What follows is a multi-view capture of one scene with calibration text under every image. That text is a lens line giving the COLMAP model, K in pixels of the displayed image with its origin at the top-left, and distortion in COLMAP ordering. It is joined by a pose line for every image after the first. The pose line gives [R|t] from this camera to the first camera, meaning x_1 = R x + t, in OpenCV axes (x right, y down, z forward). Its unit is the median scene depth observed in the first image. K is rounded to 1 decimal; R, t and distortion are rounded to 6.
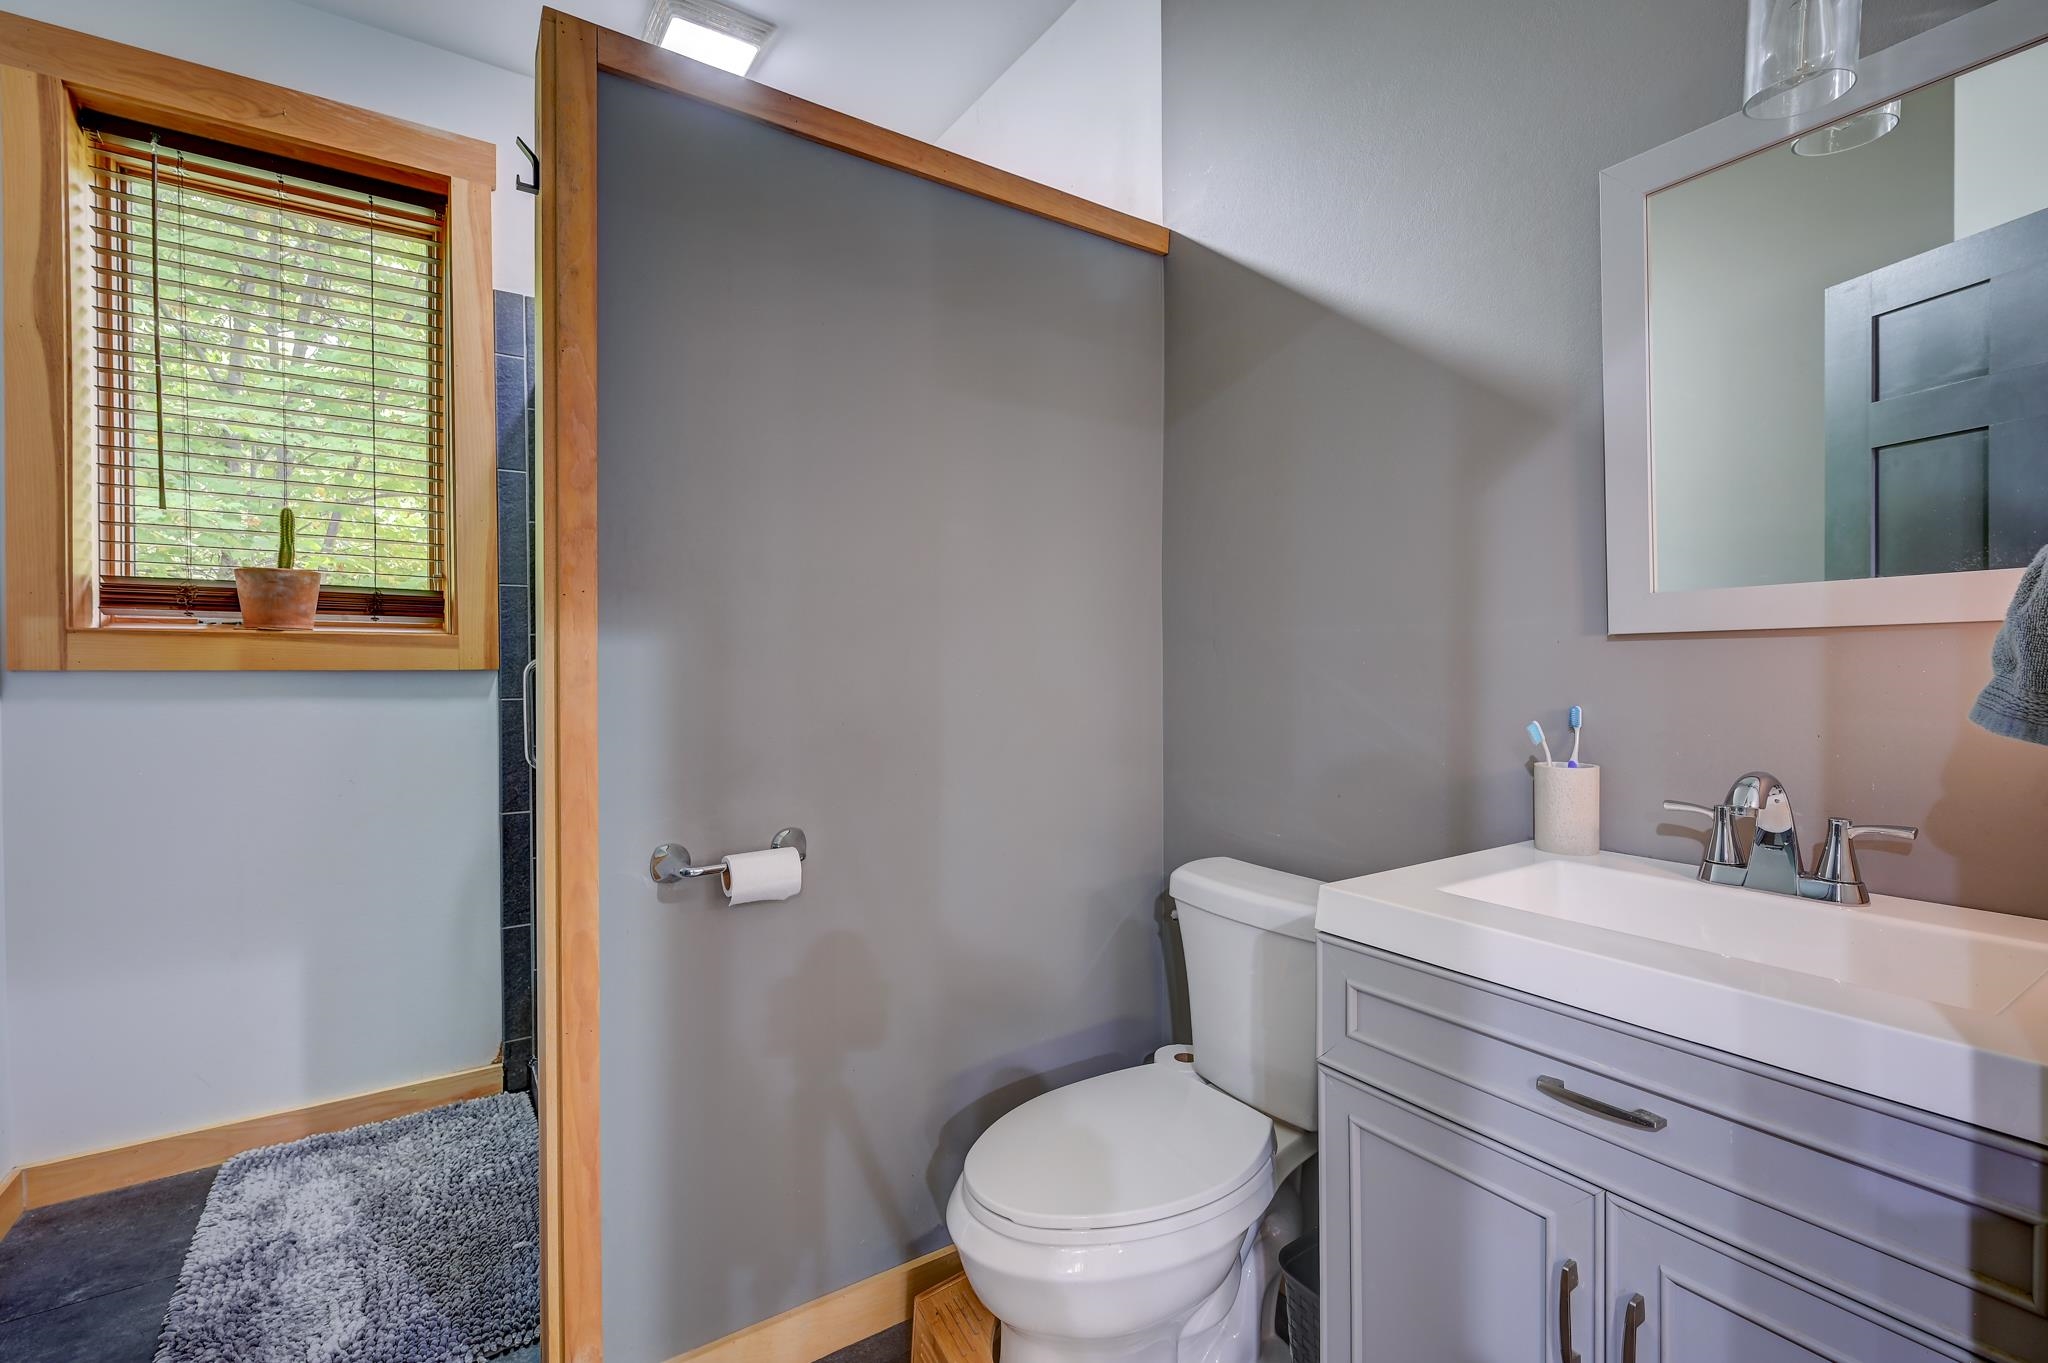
lens RADIAL K [[903.6, 0, 1024.0], [0, 903.6, 681.5], [0, 0, 1]] dist [0.002179, 0.000398]
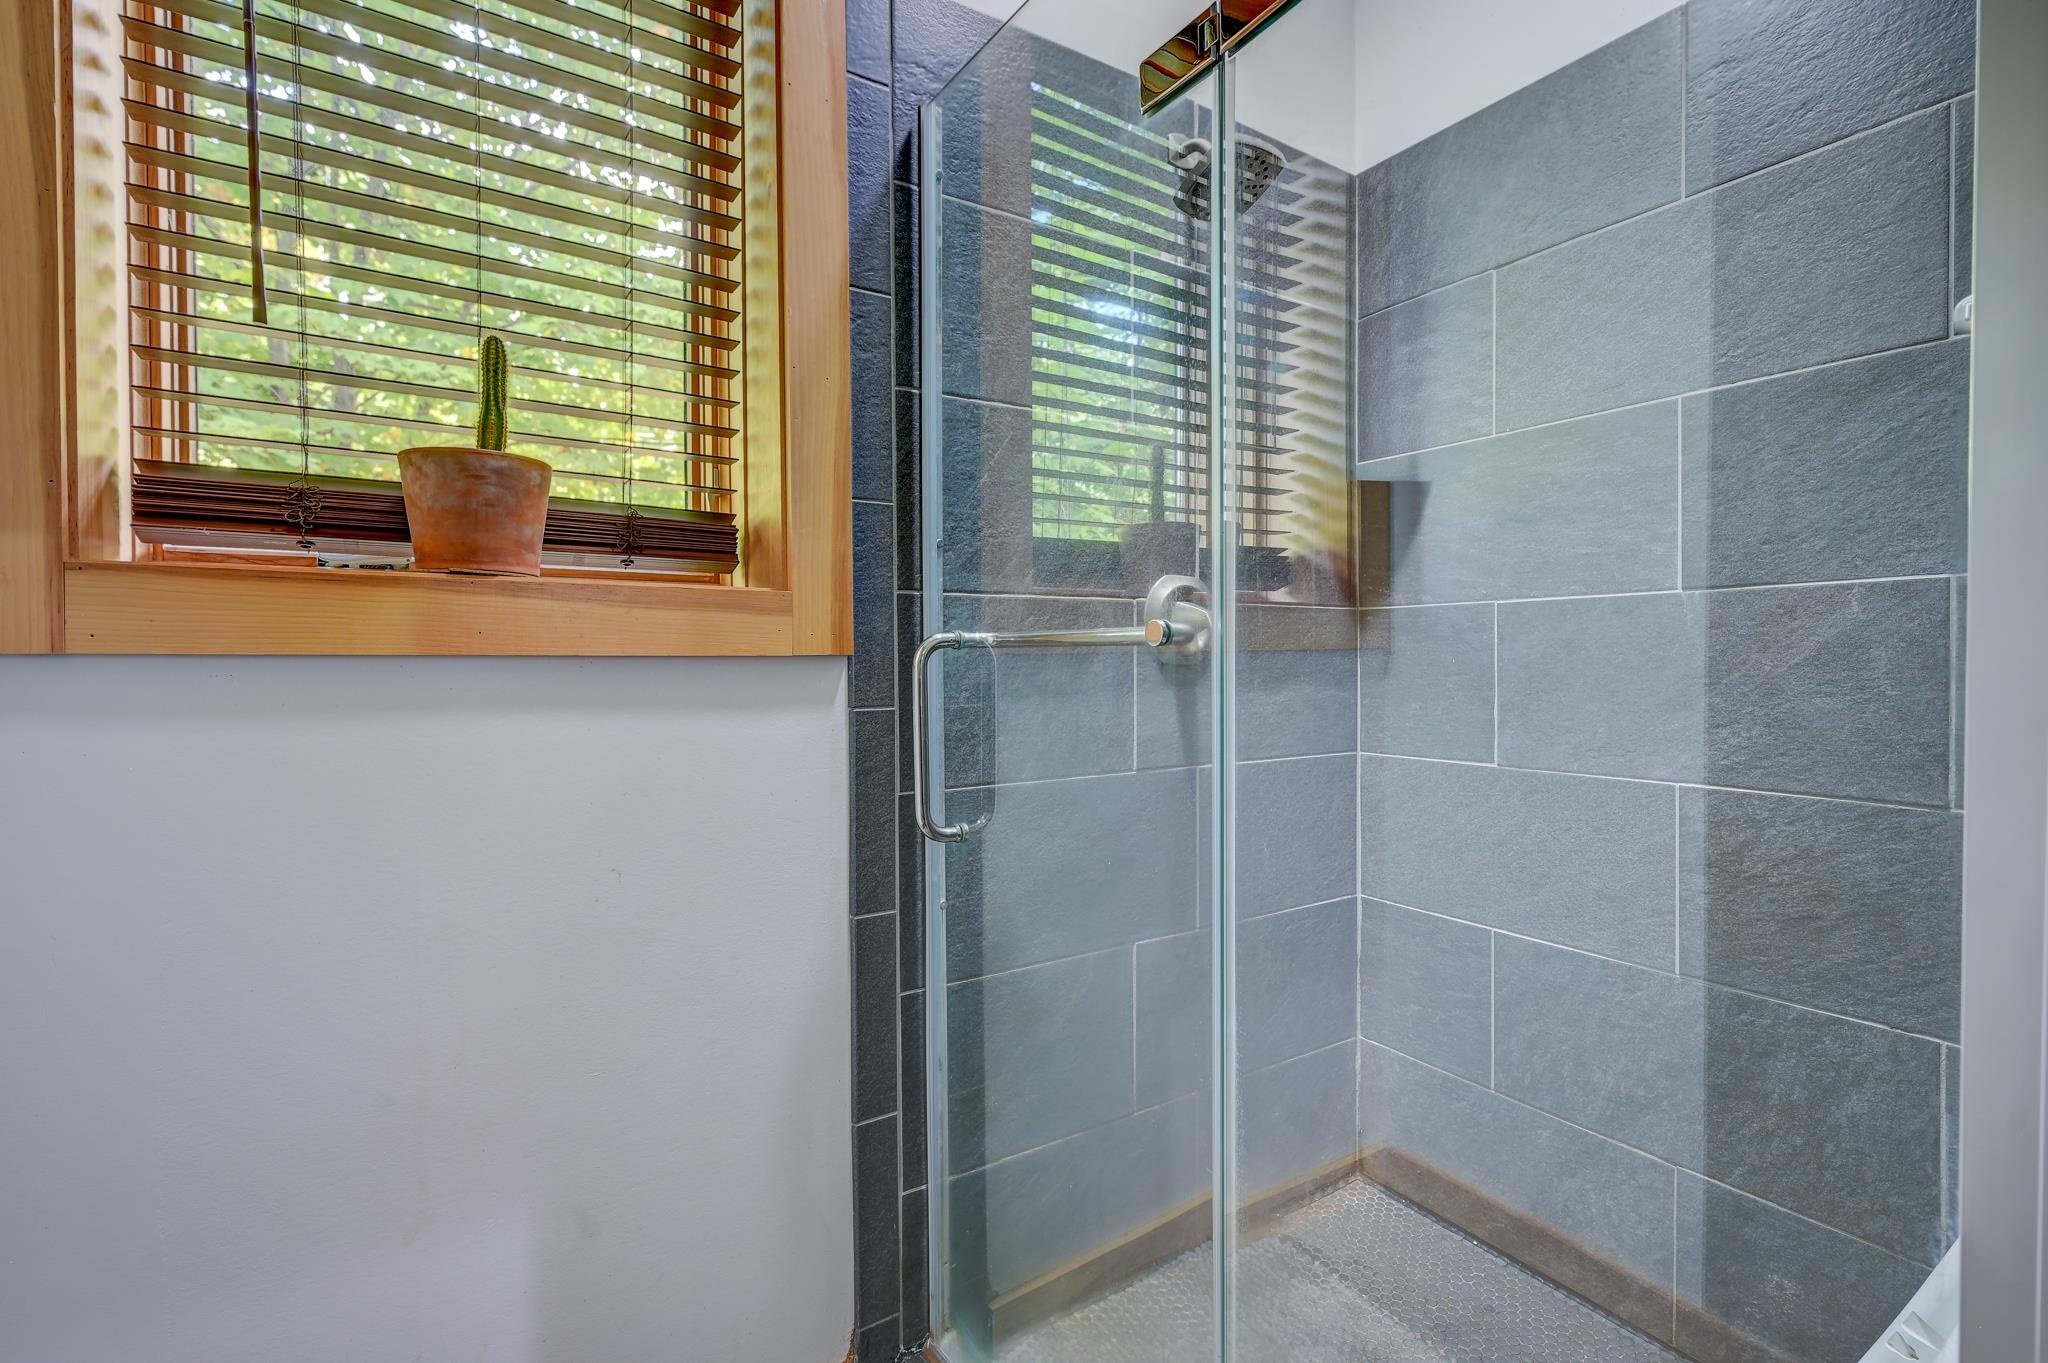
lens RADIAL K [[916.0, 0, 1035.2], [0, 916.0, 678.4], [0, 0, 1]] dist [-0.003801, -0.000072]
pose [[0.999994, -0.001839, 0.002993, -0.523735], [0.001830, 0.999993, 0.003159, -0.000909], [-0.002998, -0.003153, 0.999991, 0.496248]]
